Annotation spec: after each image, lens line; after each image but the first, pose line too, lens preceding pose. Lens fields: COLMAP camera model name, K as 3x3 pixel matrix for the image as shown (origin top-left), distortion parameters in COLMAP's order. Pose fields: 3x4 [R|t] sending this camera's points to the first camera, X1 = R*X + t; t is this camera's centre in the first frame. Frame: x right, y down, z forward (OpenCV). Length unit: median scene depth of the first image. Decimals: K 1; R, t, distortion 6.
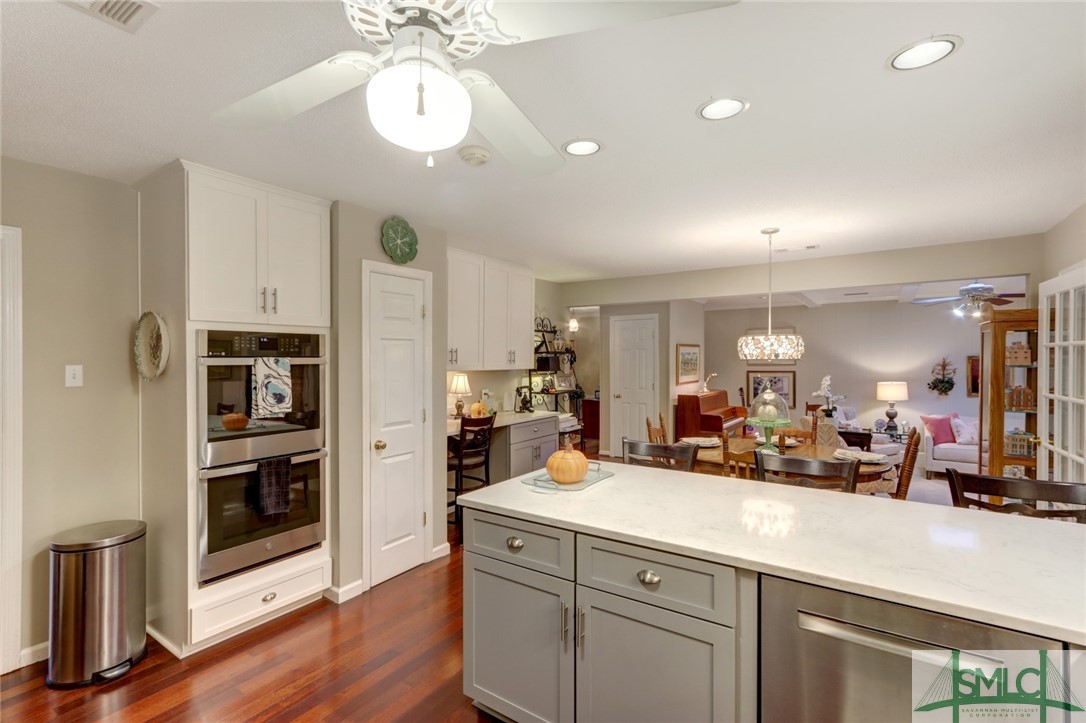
lens RADIAL K [[506.9, 0, 543.8], [0, 506.9, 357.4], [0, 0, 1]] dist [-0.001315, 0.004875]
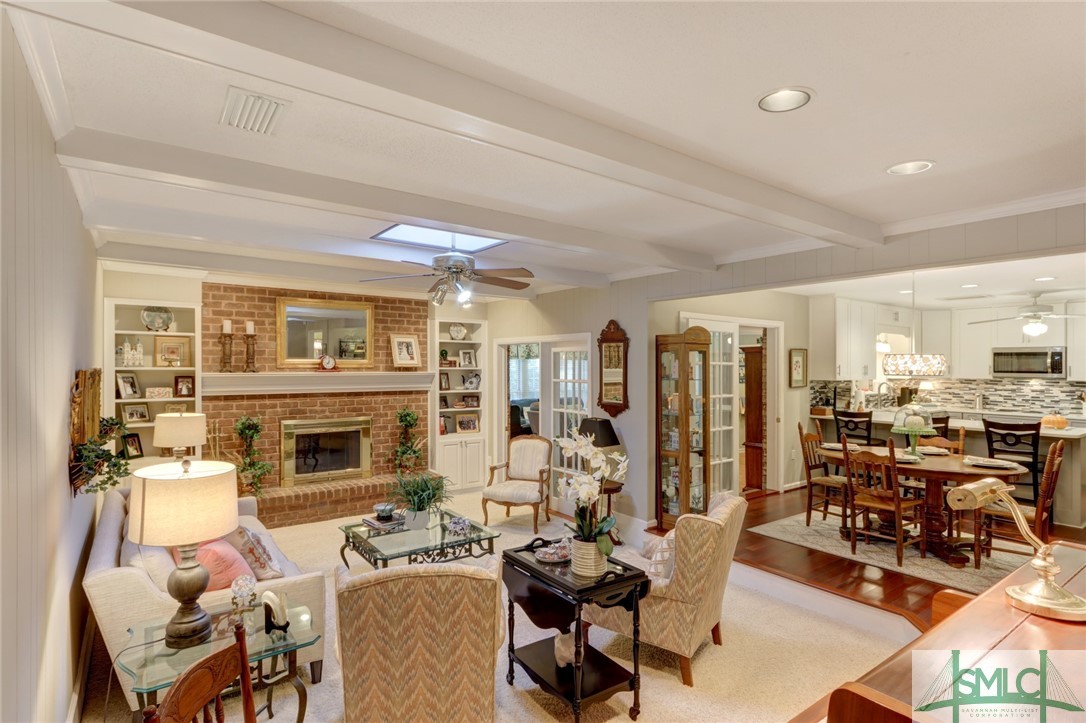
lens RADIAL K [[538.1, 0, 549.7], [0, 538.1, 362.7], [0, 0, 1]] dist [0.001421, -0.001722]
pose [[-0.941224, 0.001263, 0.337780, 0.521149], [-0.001379, 0.999970, -0.007583, -0.008671], [-0.337779, -0.007603, -0.941195, 1.571614]]
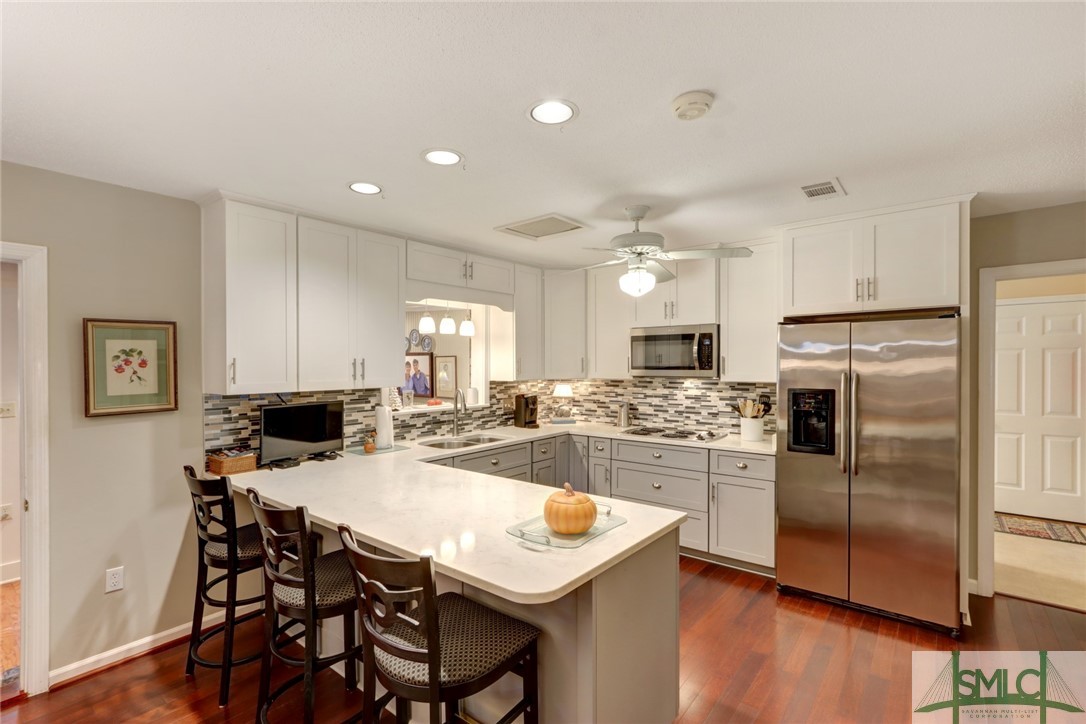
lens RADIAL K [[506.9, 0, 550.7], [0, 506.9, 375.5], [0, 0, 1]] dist [-0.001315, 0.004875]
pose [[-0.997941, 0.007766, 0.063665, 0.012701], [0.009336, 0.999658, 0.024410, -0.006487], [-0.063454, 0.024954, -0.997673, 0.725870]]
